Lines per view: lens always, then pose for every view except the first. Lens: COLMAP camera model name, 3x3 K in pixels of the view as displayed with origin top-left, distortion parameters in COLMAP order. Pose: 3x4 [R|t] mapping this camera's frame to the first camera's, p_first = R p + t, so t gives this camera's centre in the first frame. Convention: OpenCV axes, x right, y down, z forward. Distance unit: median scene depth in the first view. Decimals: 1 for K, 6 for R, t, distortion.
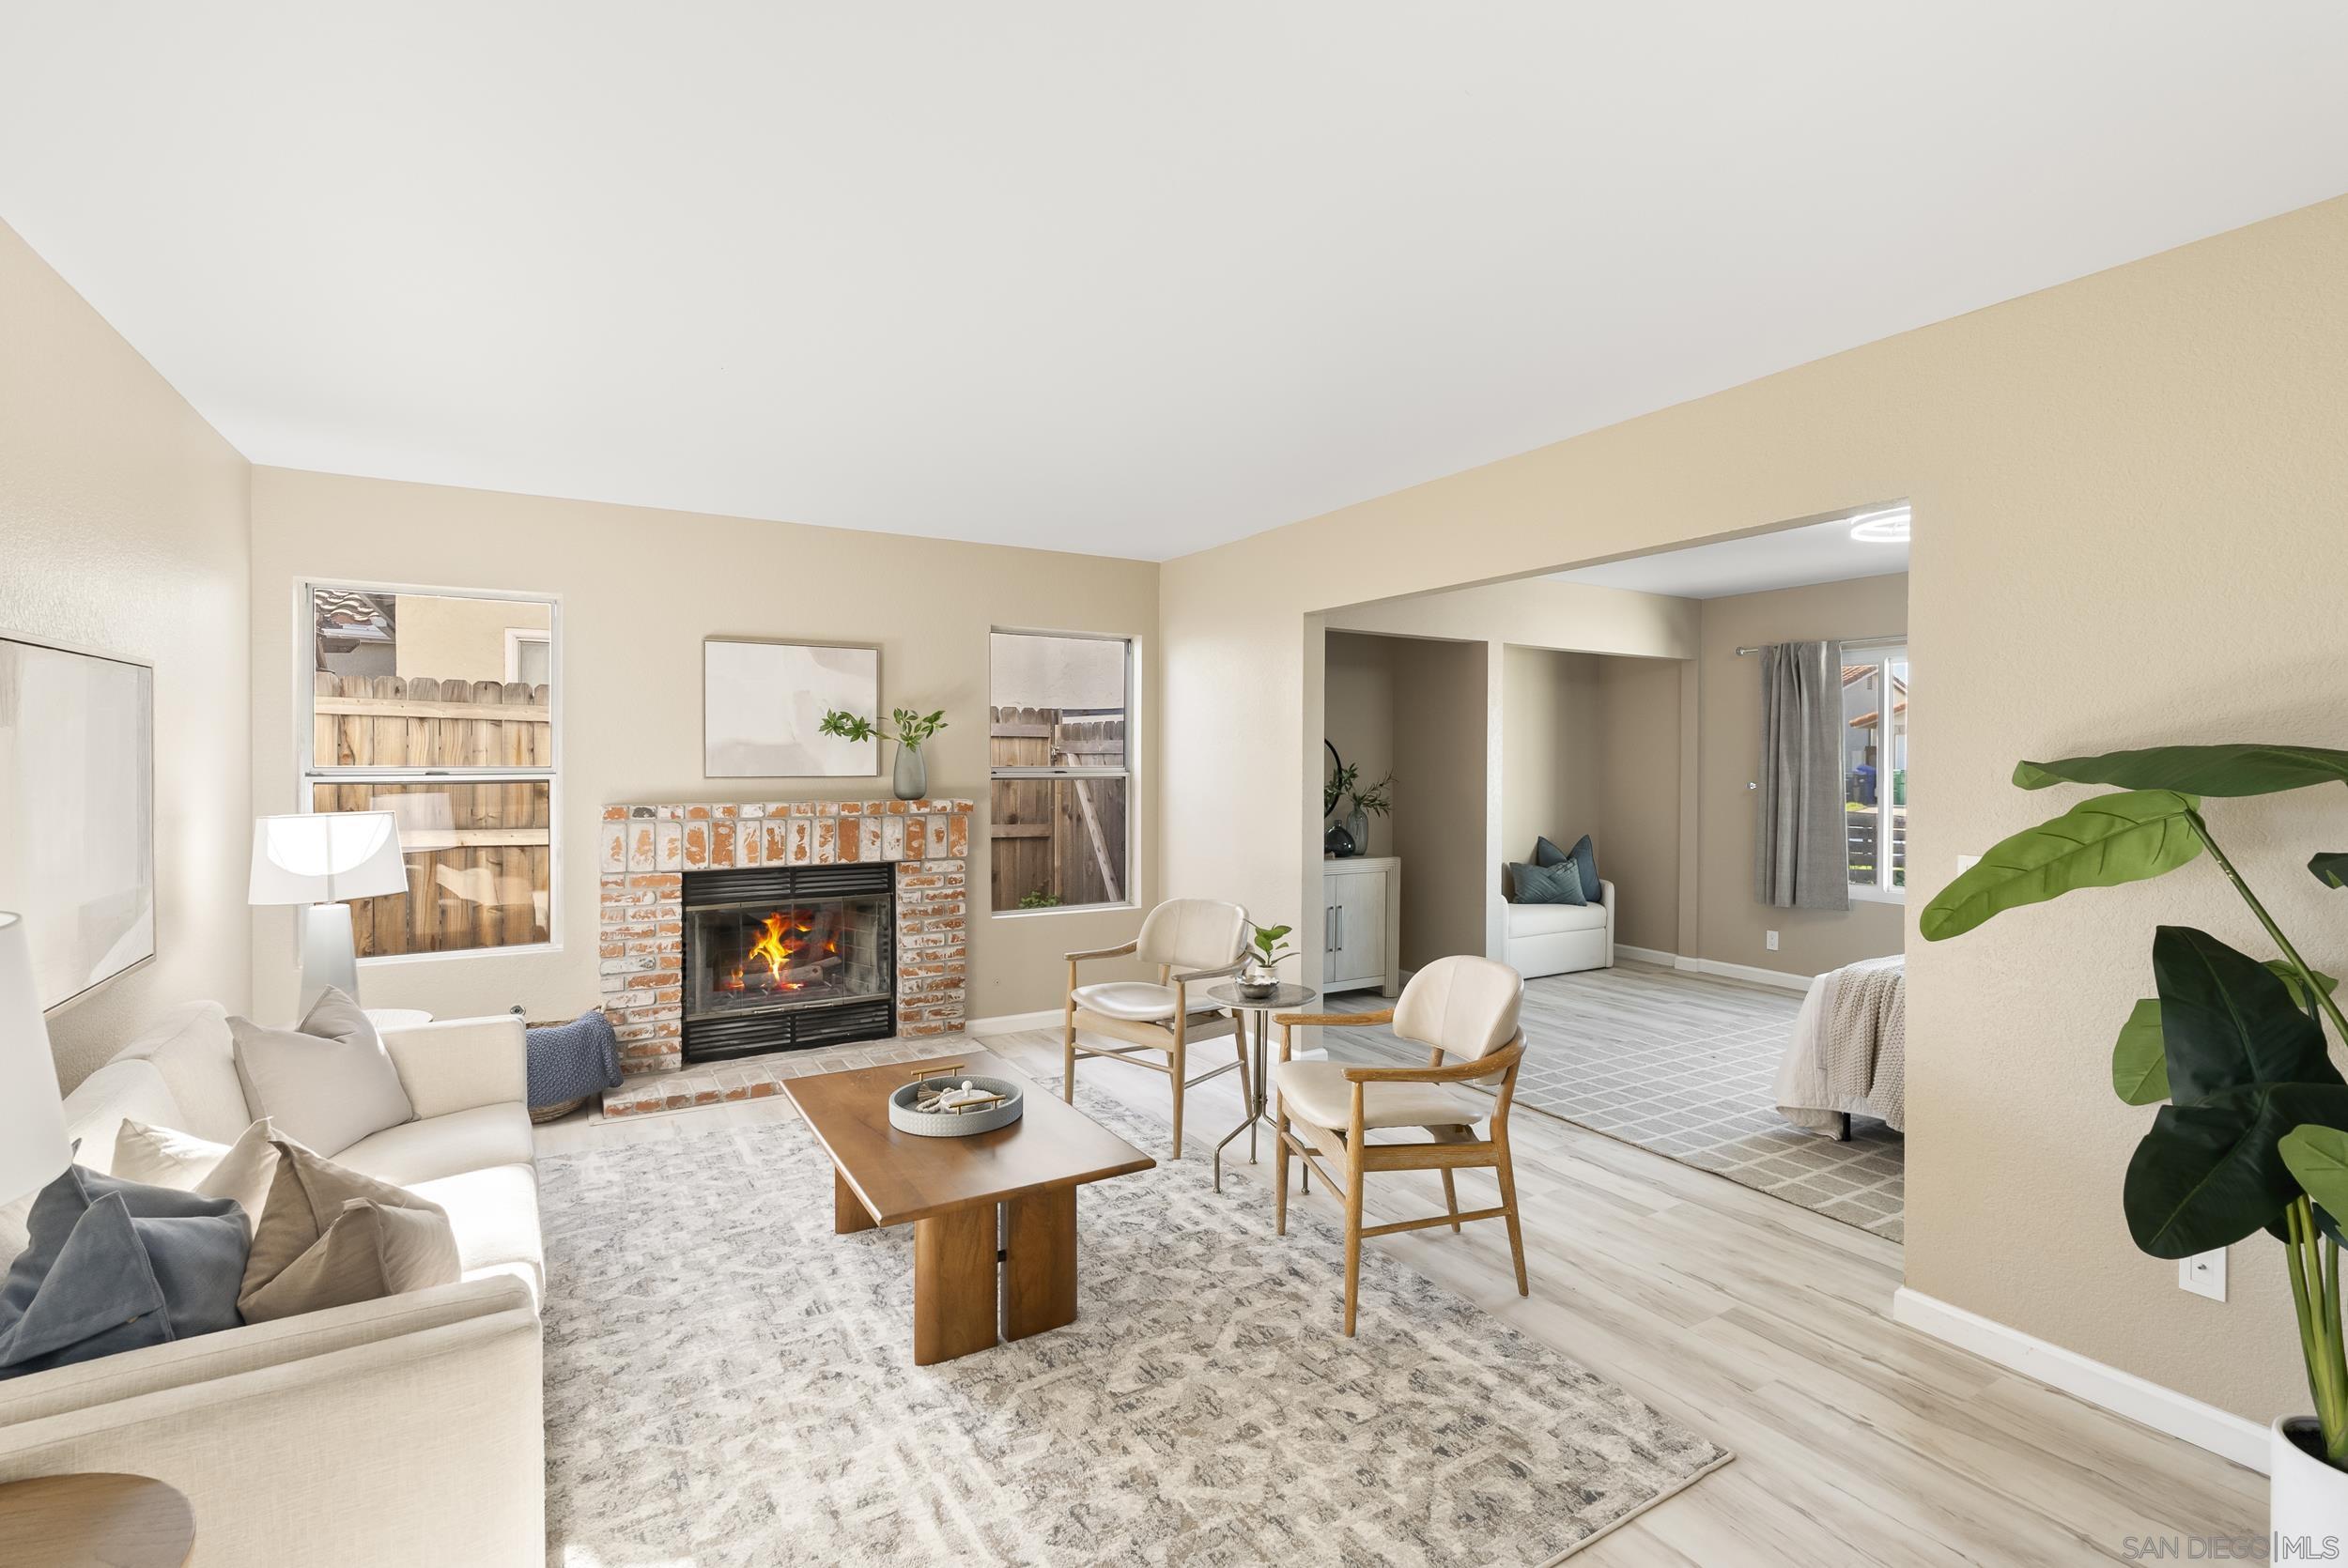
lens RADIAL K [[1062.2, 0, 1171.8], [0, 1062.2, 761.7], [0, 0, 1]] dist [-0.012183, 0.005466]
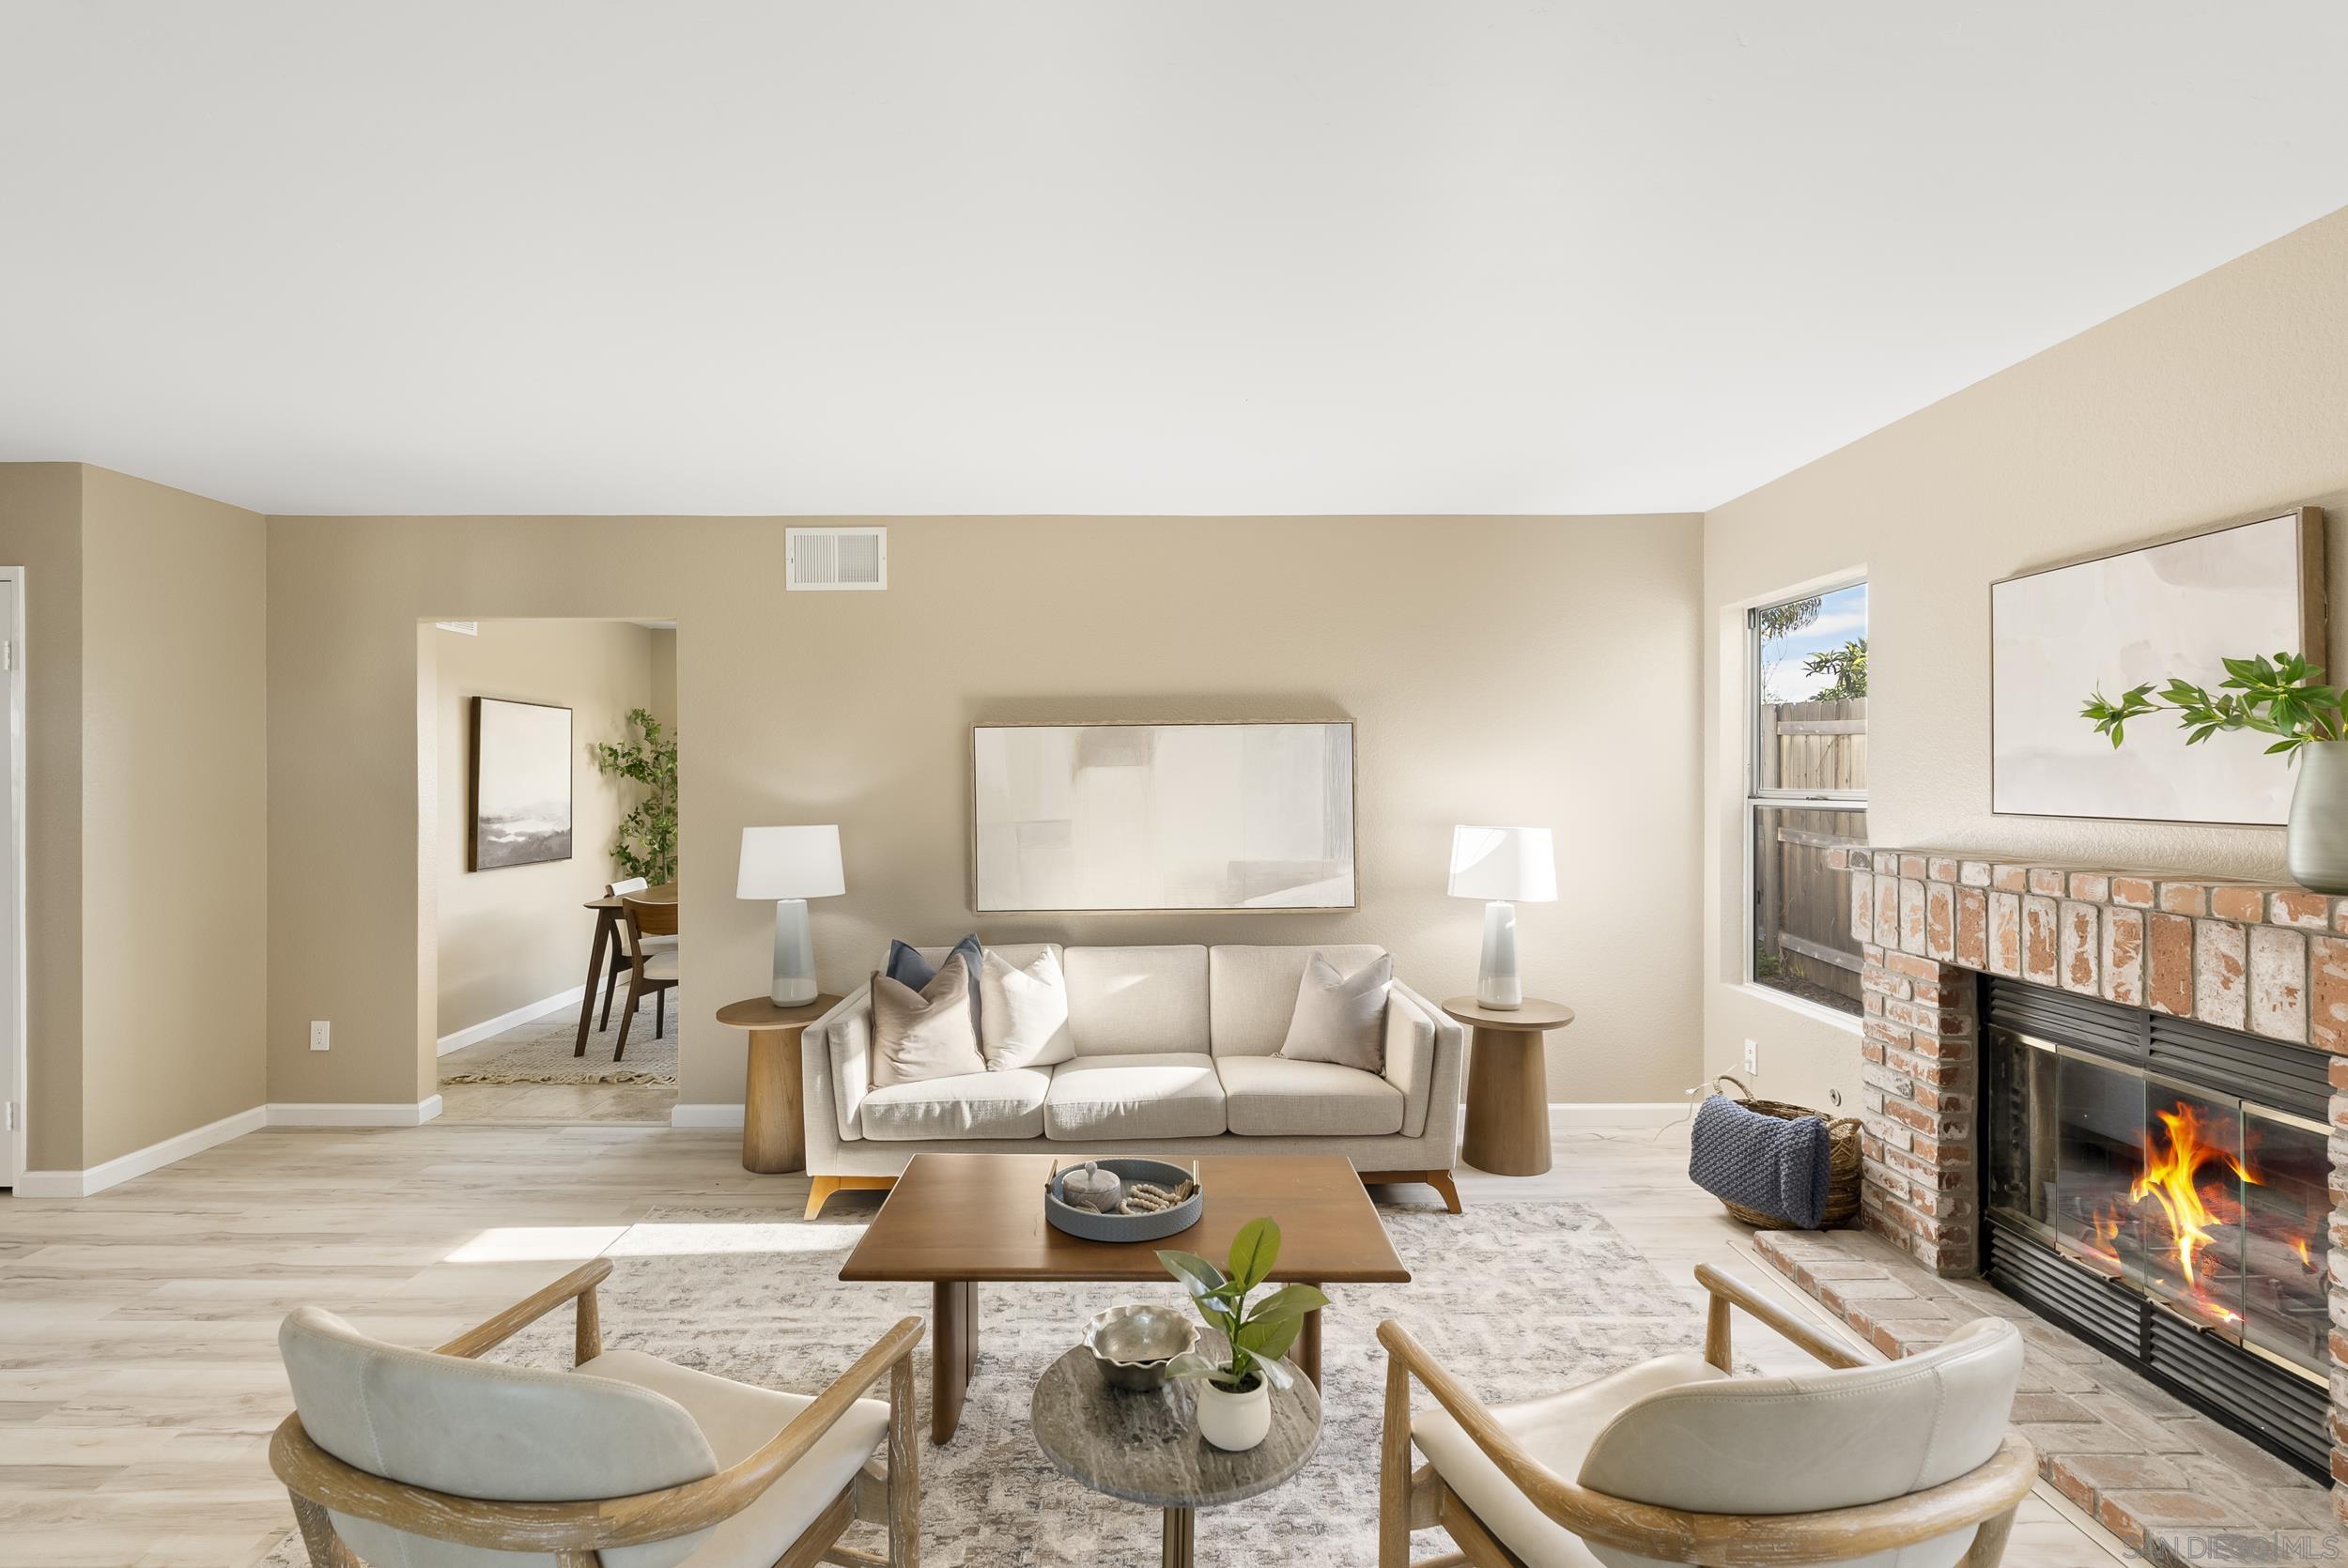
lens RADIAL K [[1072.6, 0, 1157.2], [0, 1072.6, 777.9], [0, 0, 1]] dist [-0.012601, 0.009095]
pose [[-0.506165, -0.002440, -0.862433, 0.324250], [-0.003293, 0.999994, -0.000896, -0.003374], [0.862431, 0.002386, -0.506170, 0.922007]]
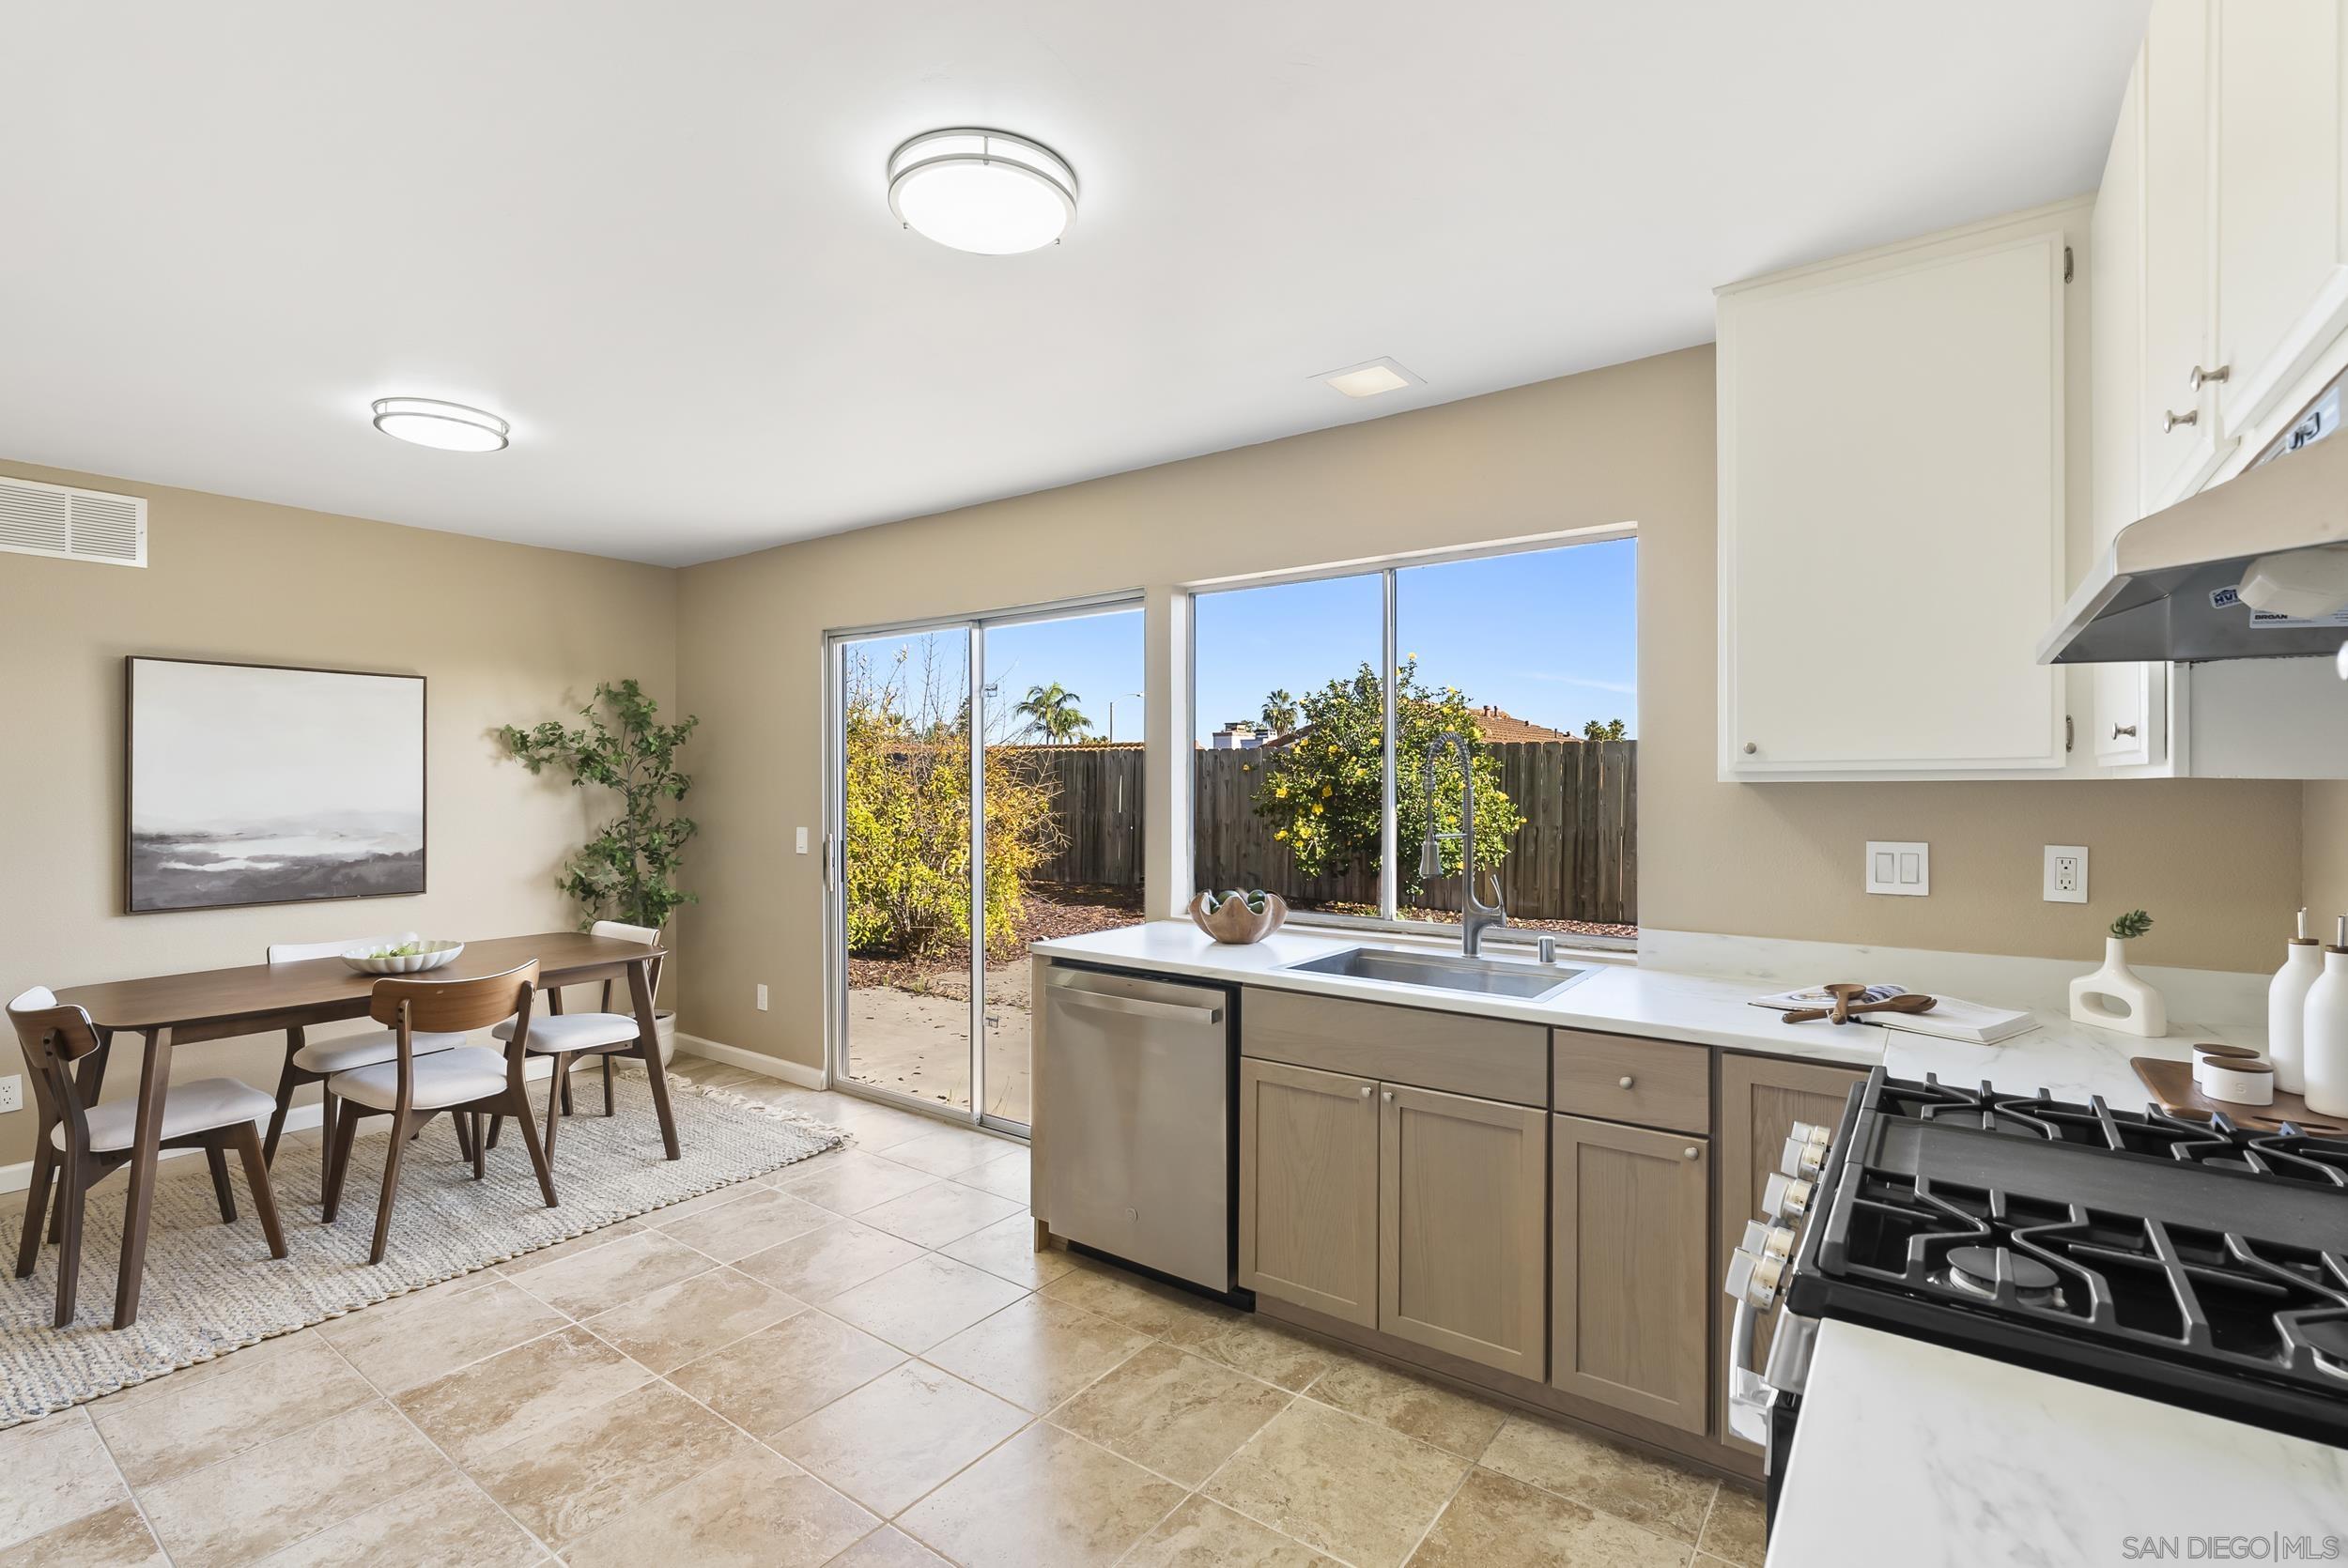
lens RADIAL K [[1065.7, 0, 1176.3], [0, 1065.7, 789.1], [0, 0, 1]] dist [-0.003760, 0.000269]
pose [[-0.918038, 0.000372, -0.396492, -0.768909], [-0.003223, 0.999960, 0.008401, -0.001100], [0.396479, 0.008990, -0.918000, 0.703774]]
